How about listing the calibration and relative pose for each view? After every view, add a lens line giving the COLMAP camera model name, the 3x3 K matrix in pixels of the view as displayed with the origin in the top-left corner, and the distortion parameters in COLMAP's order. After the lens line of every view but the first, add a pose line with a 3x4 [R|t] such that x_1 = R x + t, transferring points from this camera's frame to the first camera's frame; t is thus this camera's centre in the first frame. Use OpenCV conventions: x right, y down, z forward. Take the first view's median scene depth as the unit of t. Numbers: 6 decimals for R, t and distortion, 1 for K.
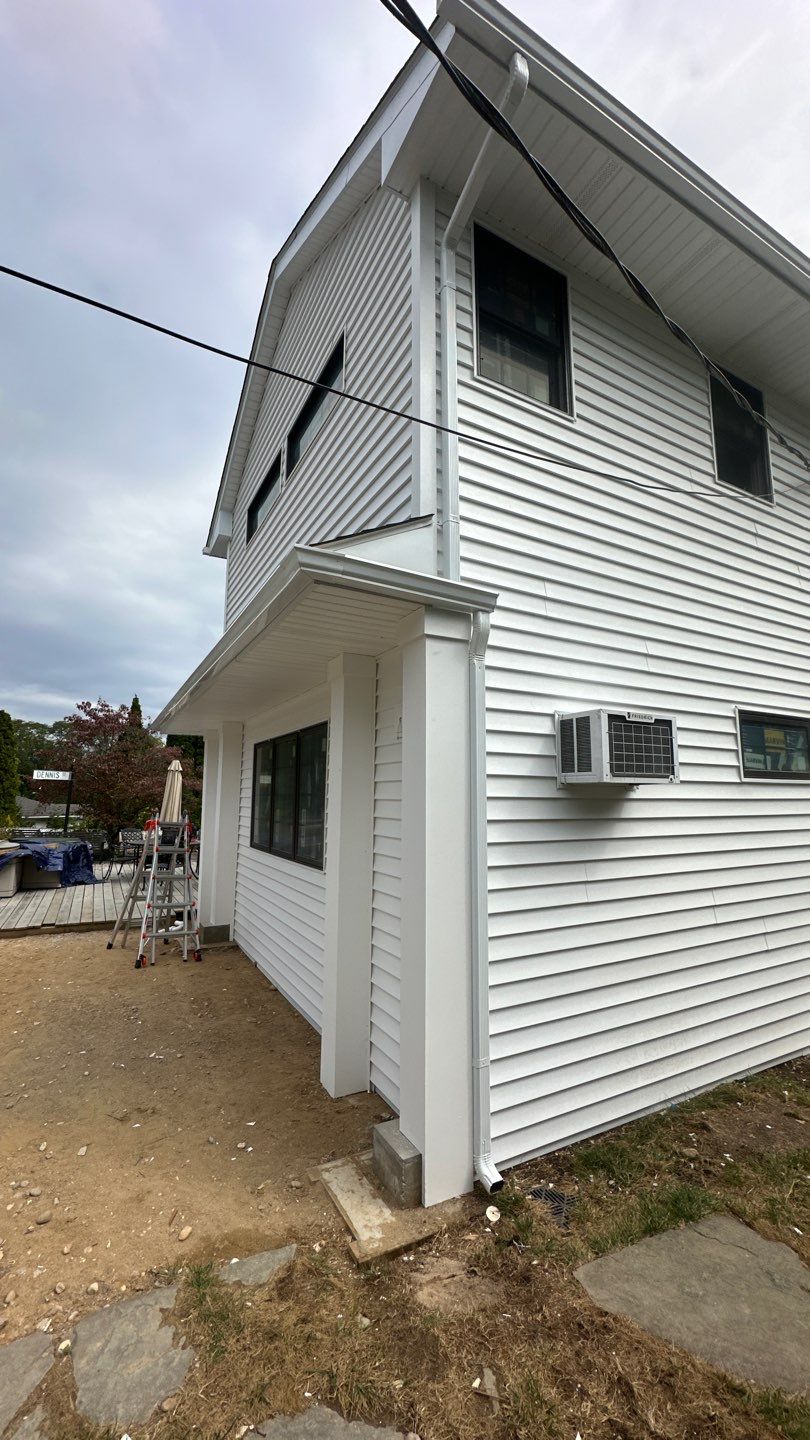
lens RADIAL K [[571.2, 0, 406.0], [0, 571.2, 721.6], [0, 0, 1]] dist [-0.005896, 0.000523]
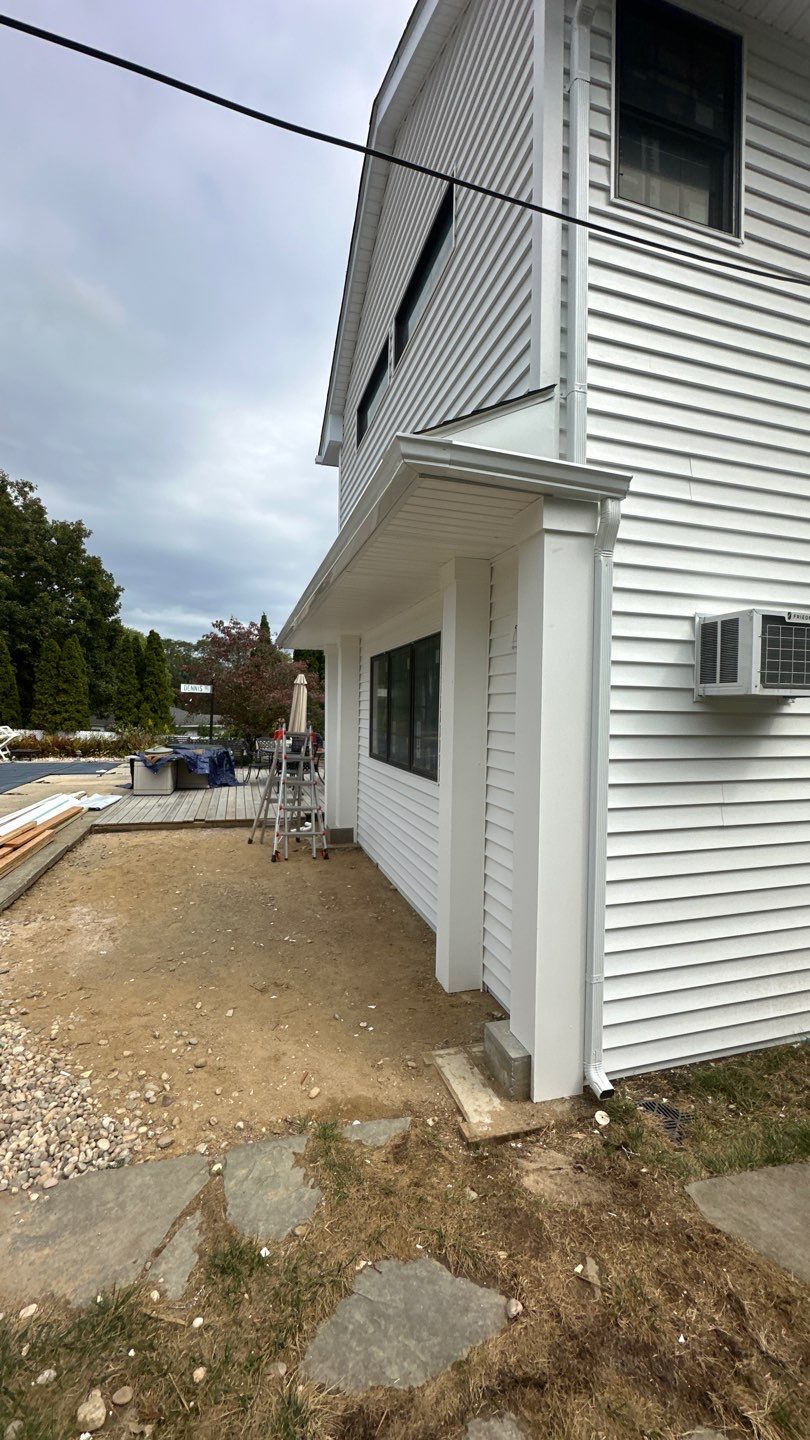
lens RADIAL K [[571.2, 0, 405.3], [0, 571.2, 721.3], [0, 0, 1]] dist [-0.005896, 0.000523]
pose [[0.978318, 0.011720, -0.206775, 0.008994], [0.019398, 0.988824, 0.147822, 0.007581], [0.206197, -0.148628, 0.967157, 0.041587]]
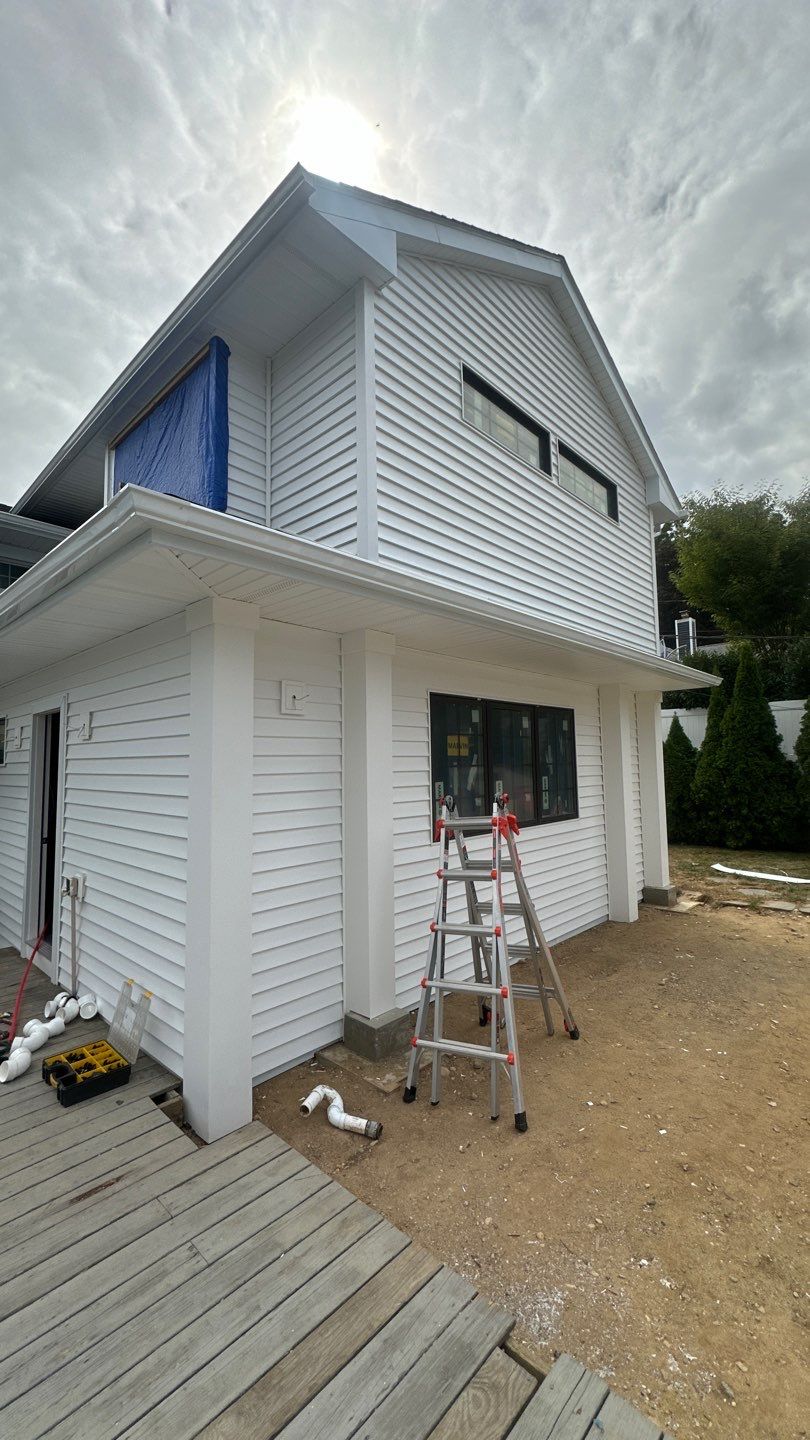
lens RADIAL K [[571.2, 0, 406.4], [0, 571.2, 723.2], [0, 0, 1]] dist [-0.005896, 0.000523]
pose [[-0.305464, 0.059333, 0.950353, -1.967921], [-0.116846, 0.988178, -0.099252, 0.320881], [-0.945007, -0.141362, -0.294920, 2.675960]]
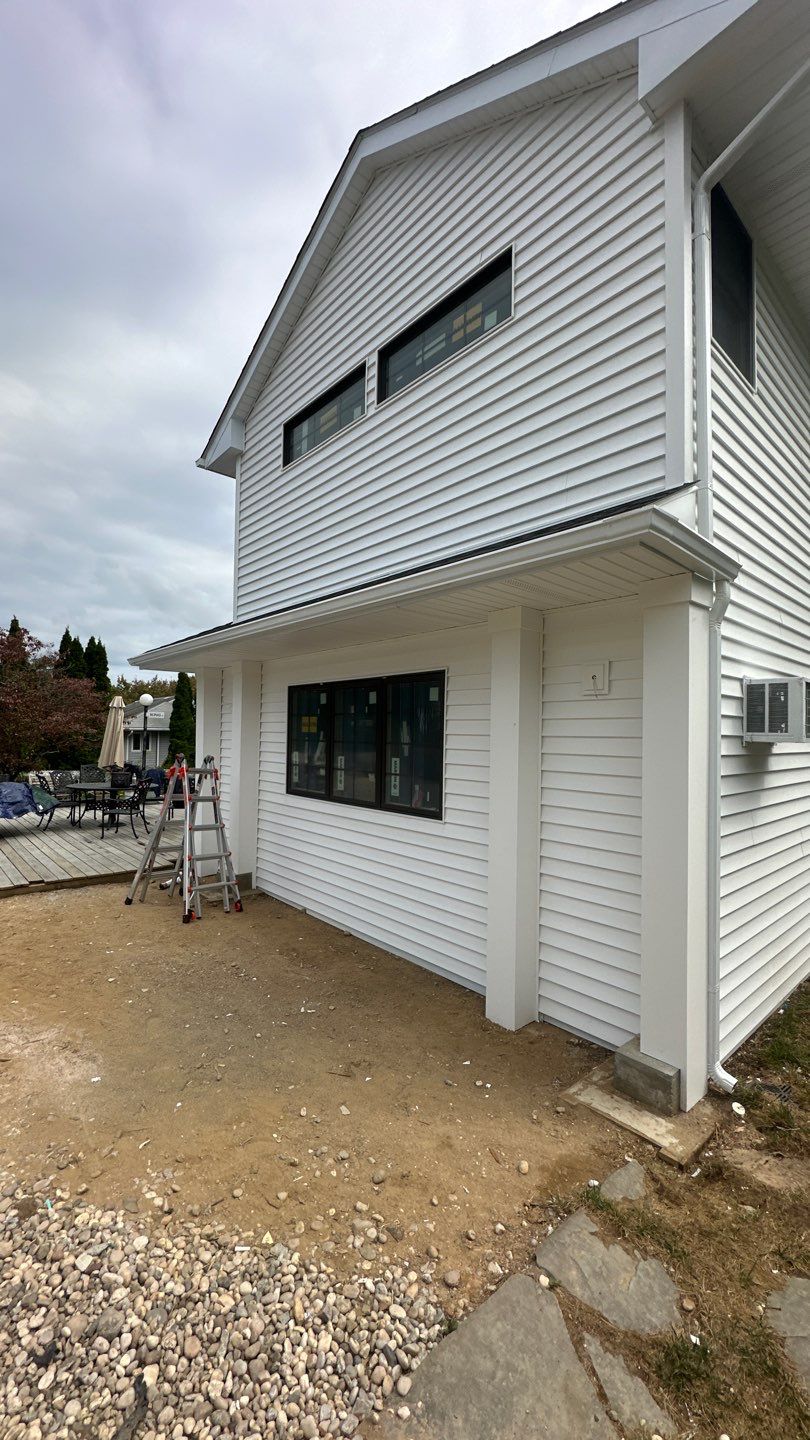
lens RADIAL K [[571.2, 0, 404.1], [0, 571.2, 721.4], [0, 0, 1]] dist [-0.005896, 0.000523]
pose [[0.973398, 0.013418, 0.228727, -0.645520], [-0.038875, 0.993482, 0.107160, -0.024612], [-0.225798, -0.113201, 0.967575, 0.086343]]
